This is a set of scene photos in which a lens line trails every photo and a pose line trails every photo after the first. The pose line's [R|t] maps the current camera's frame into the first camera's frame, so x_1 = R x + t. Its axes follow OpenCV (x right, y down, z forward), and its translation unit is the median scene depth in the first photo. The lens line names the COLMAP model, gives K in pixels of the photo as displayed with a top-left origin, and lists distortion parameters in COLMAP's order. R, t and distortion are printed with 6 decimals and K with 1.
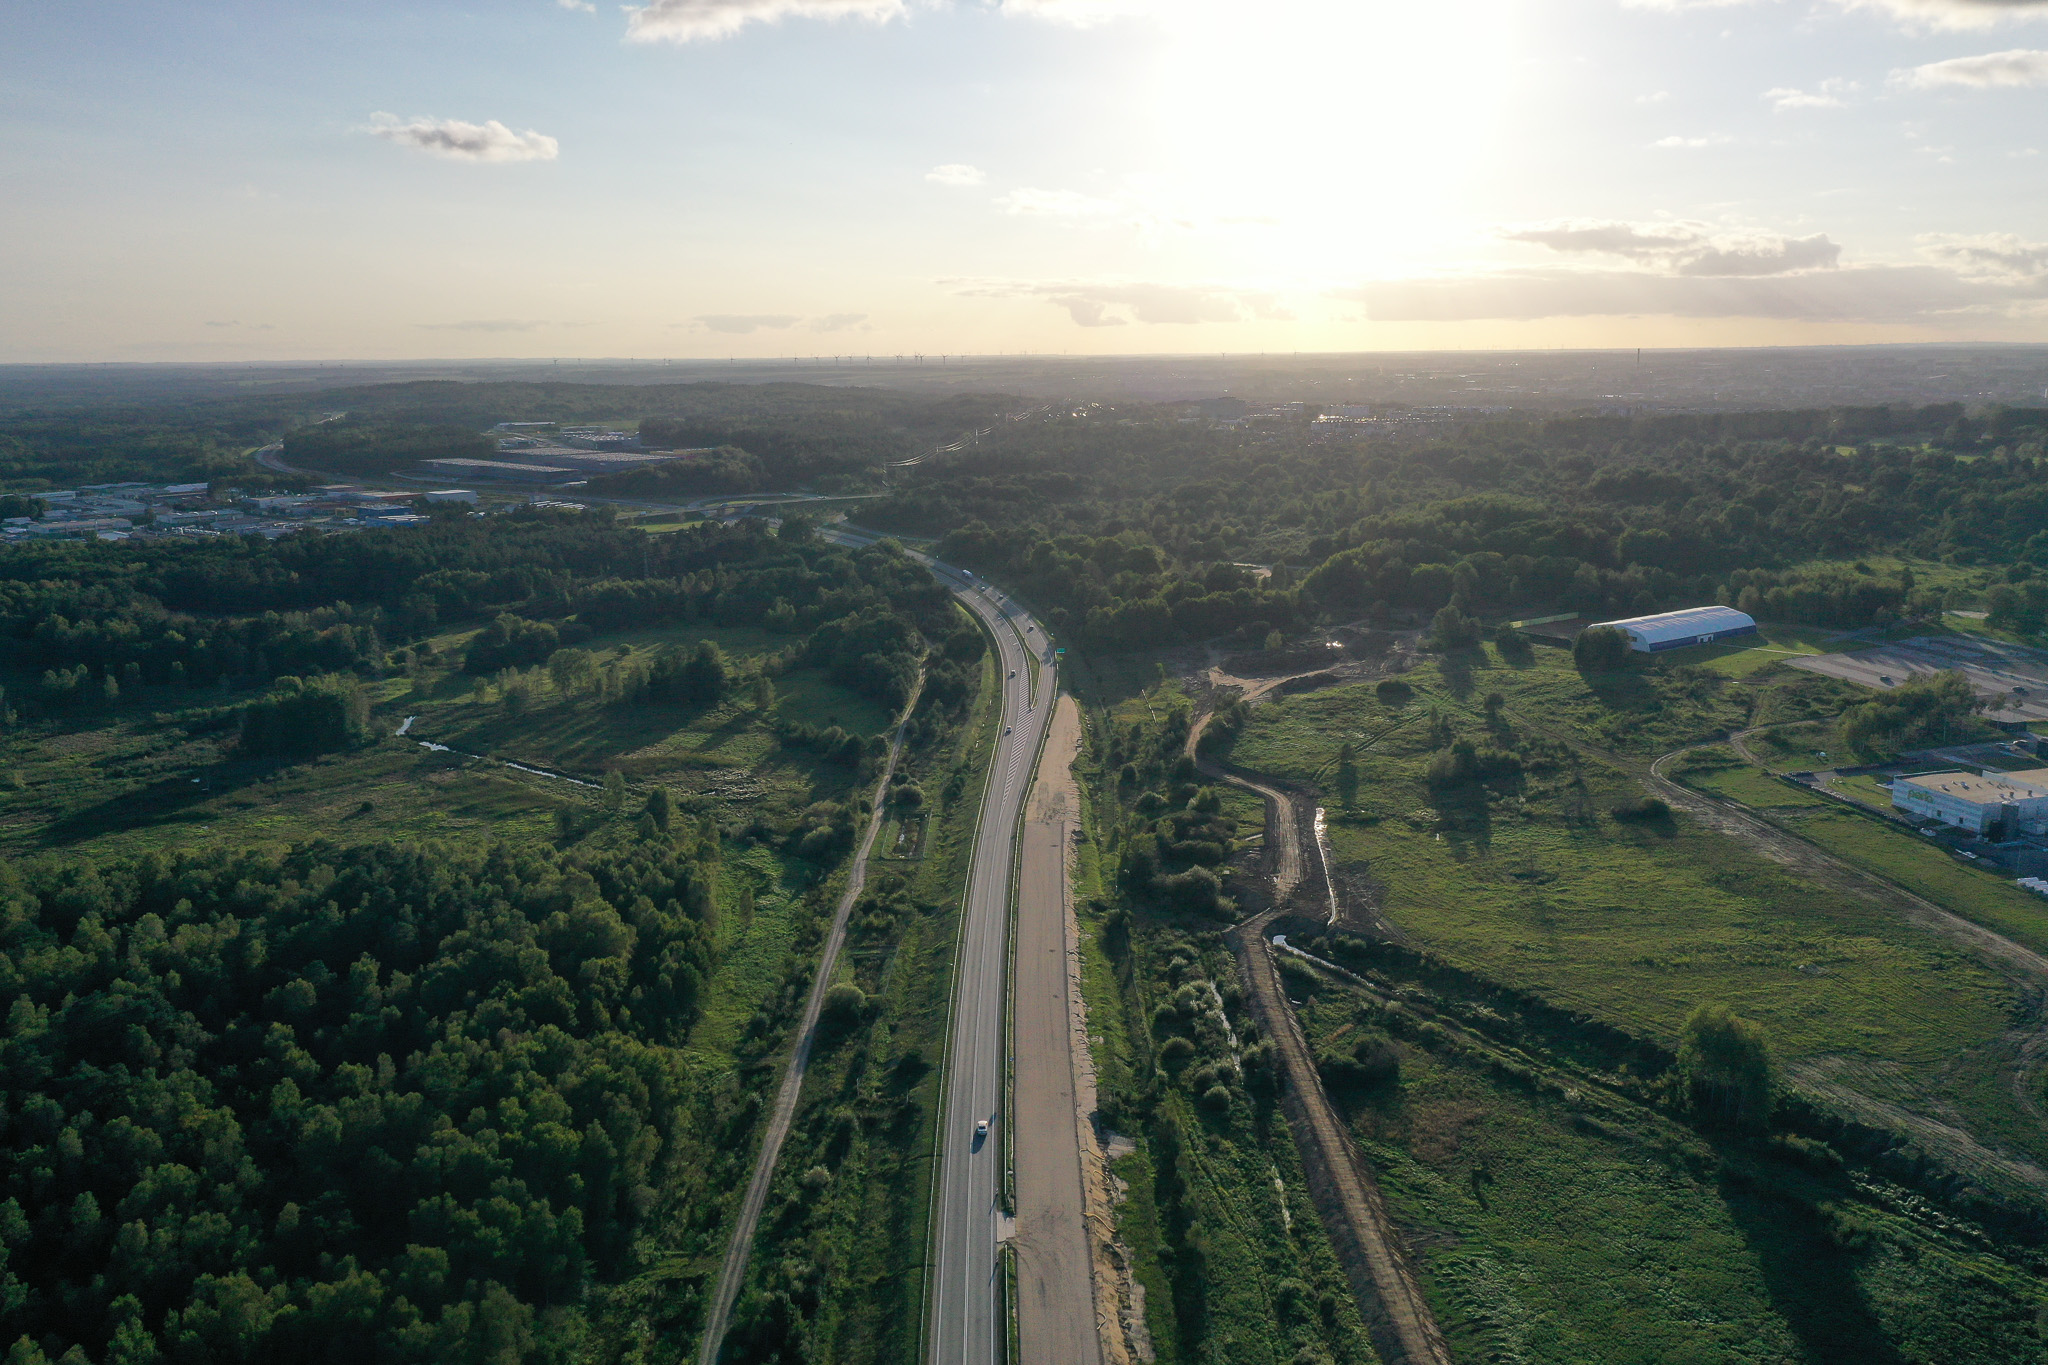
lens RADIAL K [[1615.9, 0, 1020.8], [0, 1615.9, 676.8], [0, 0, 1]] dist [0.000538, 0.001353]
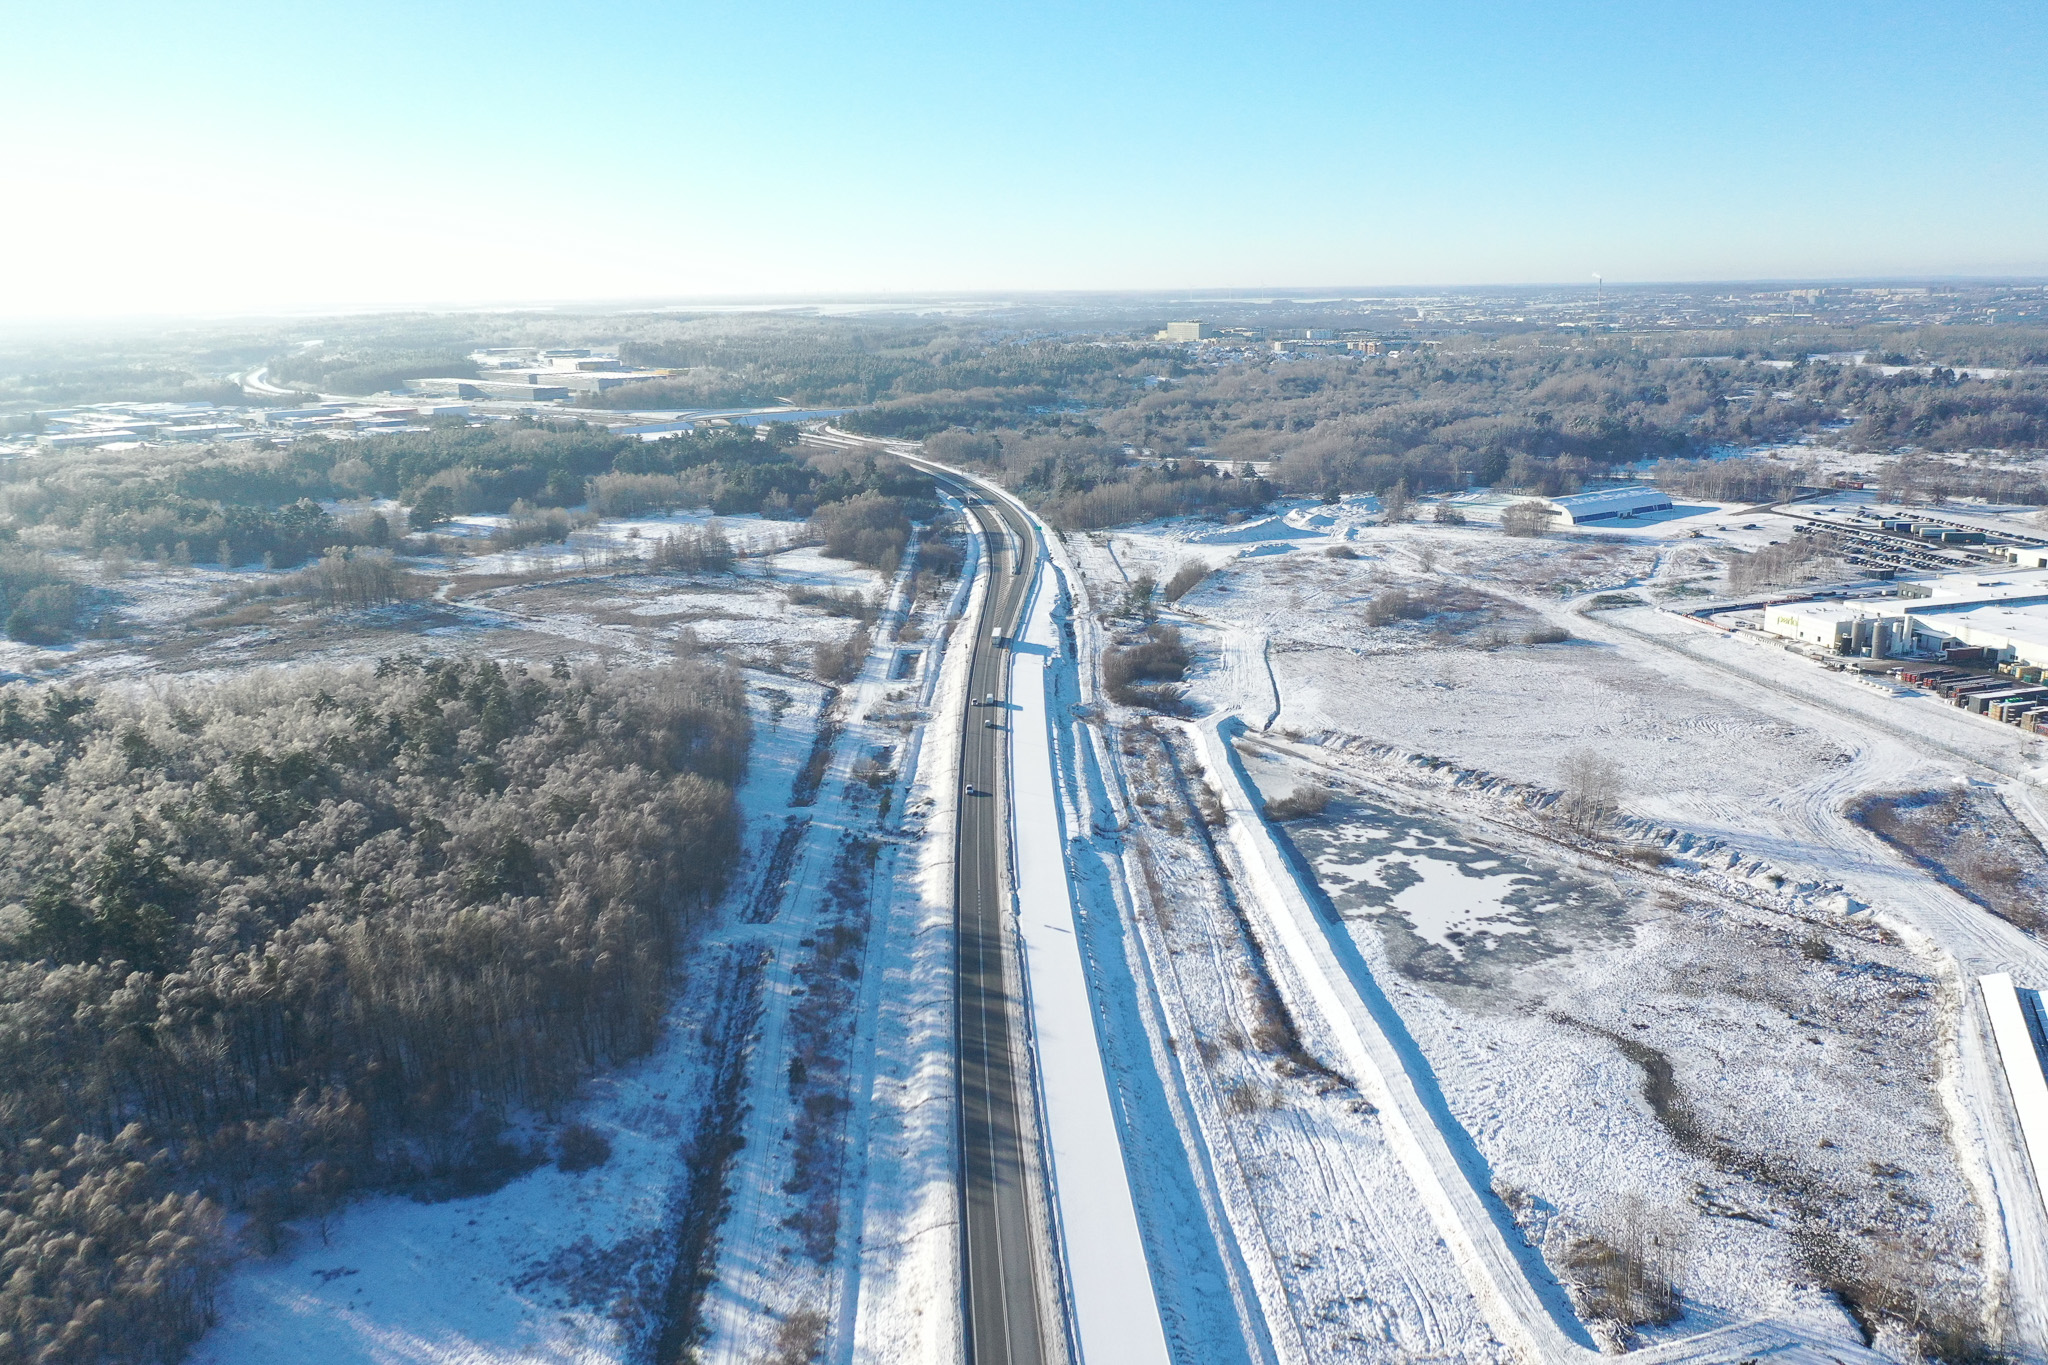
lens RADIAL K [[1599.9, 0, 1024.0], [0, 1599.9, 682.5], [0, 0, 1]] dist [0.001535, -0.000006]
pose [[0.999762, -0.006968, 0.020659, -0.008603], [0.006055, 0.999015, 0.043961, 0.043535], [-0.020945, -0.043826, 0.998820, -0.089490]]
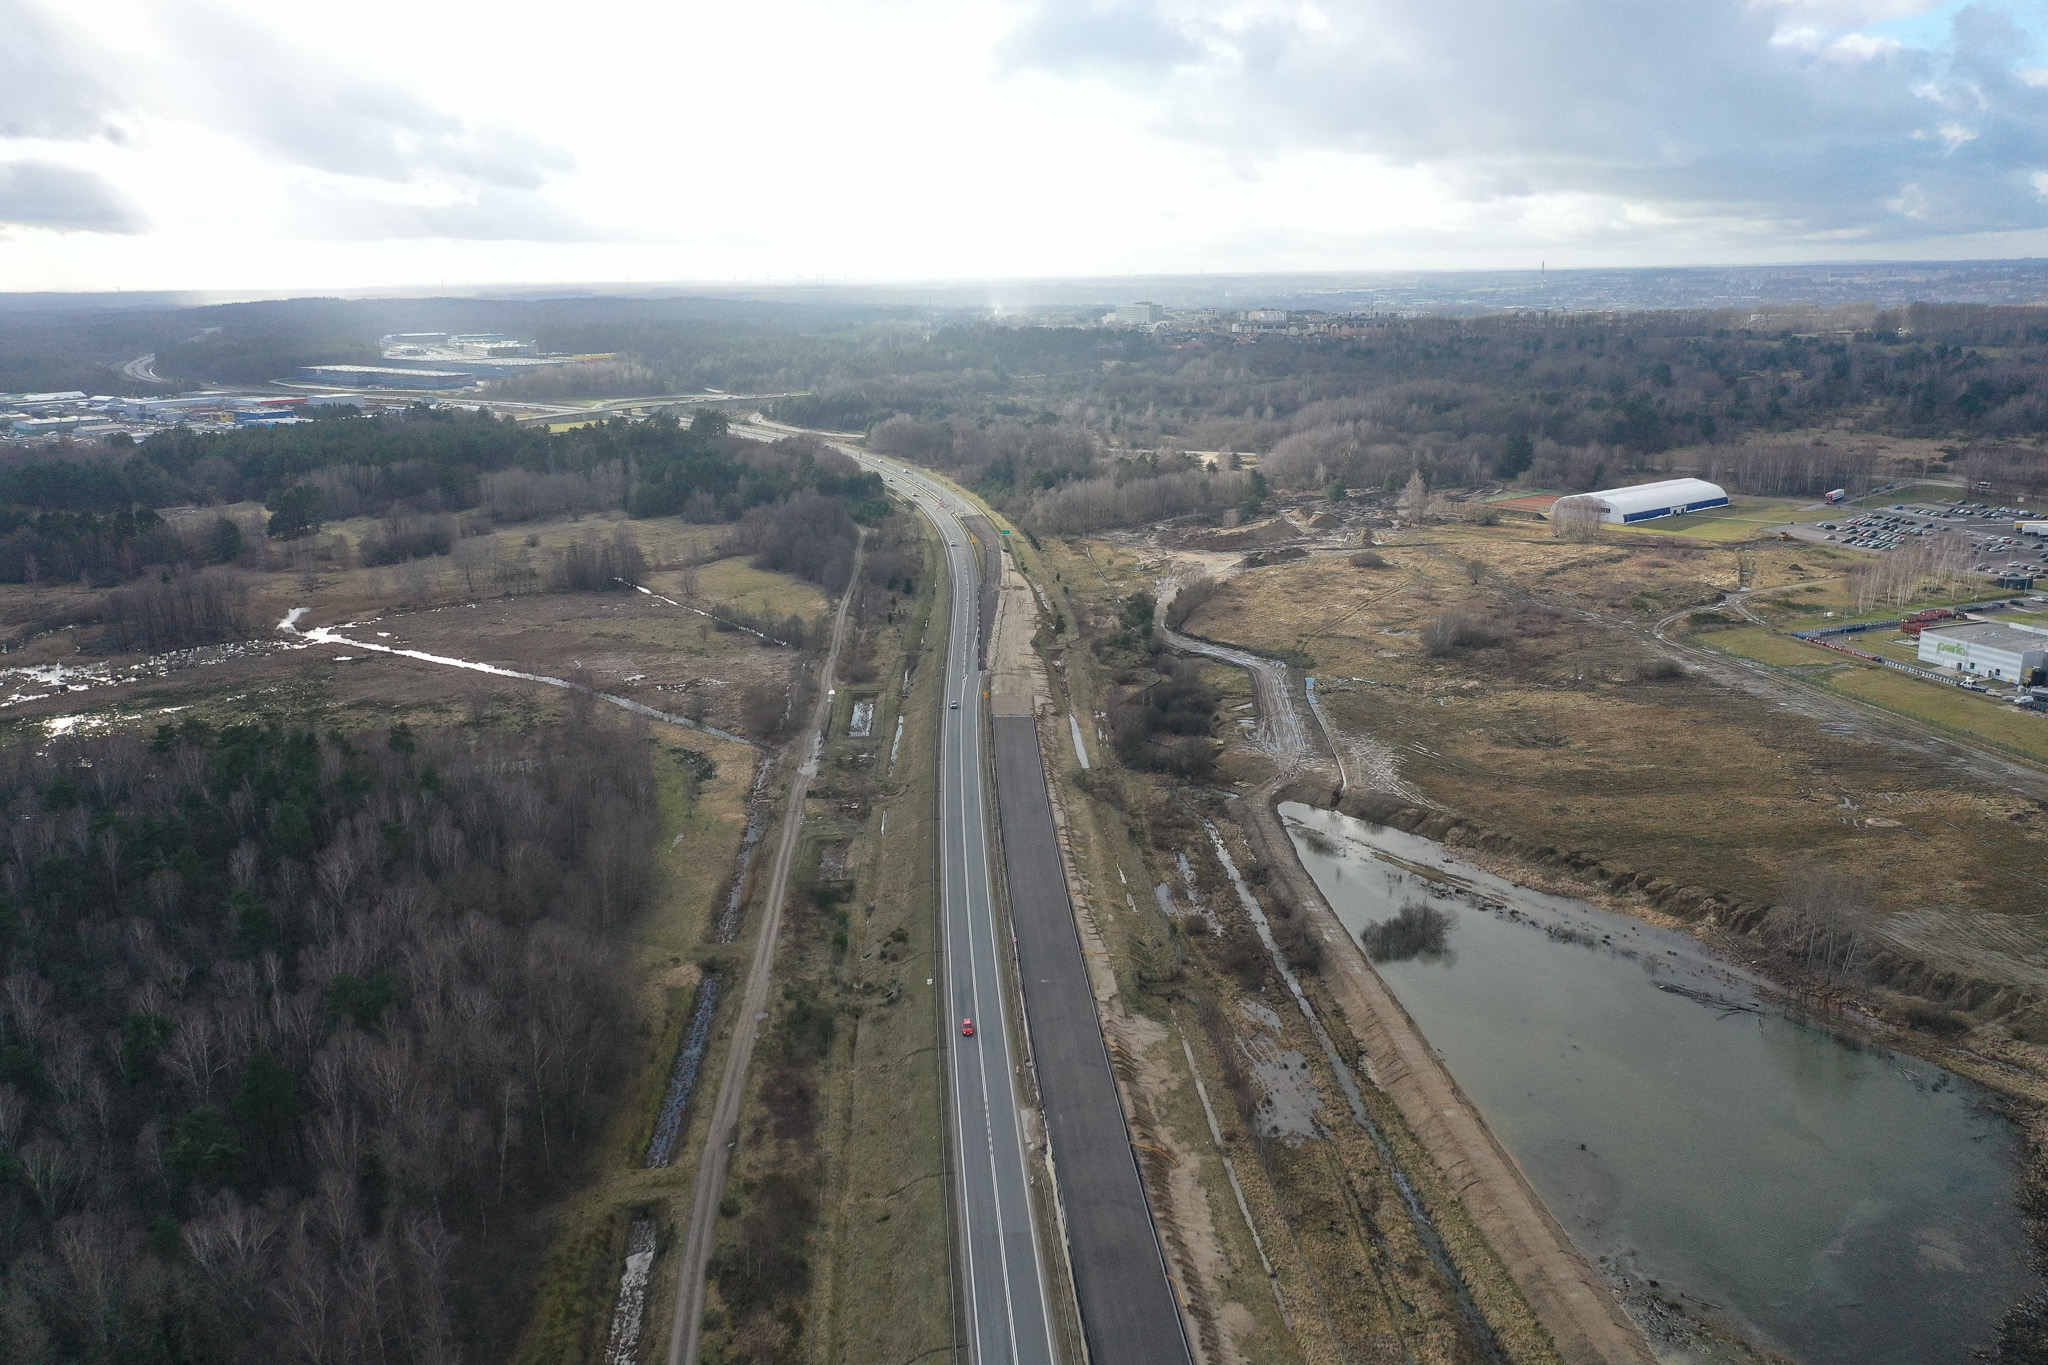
lens RADIAL K [[1615.9, 0, 1020.8], [0, 1615.9, 676.8], [0, 0, 1]] dist [0.000538, 0.001353]
pose [[0.998247, -0.018296, 0.056279, -0.022382], [0.015650, 0.998768, 0.047094, 0.025394], [-0.057071, -0.046131, 0.997304, 0.065274]]
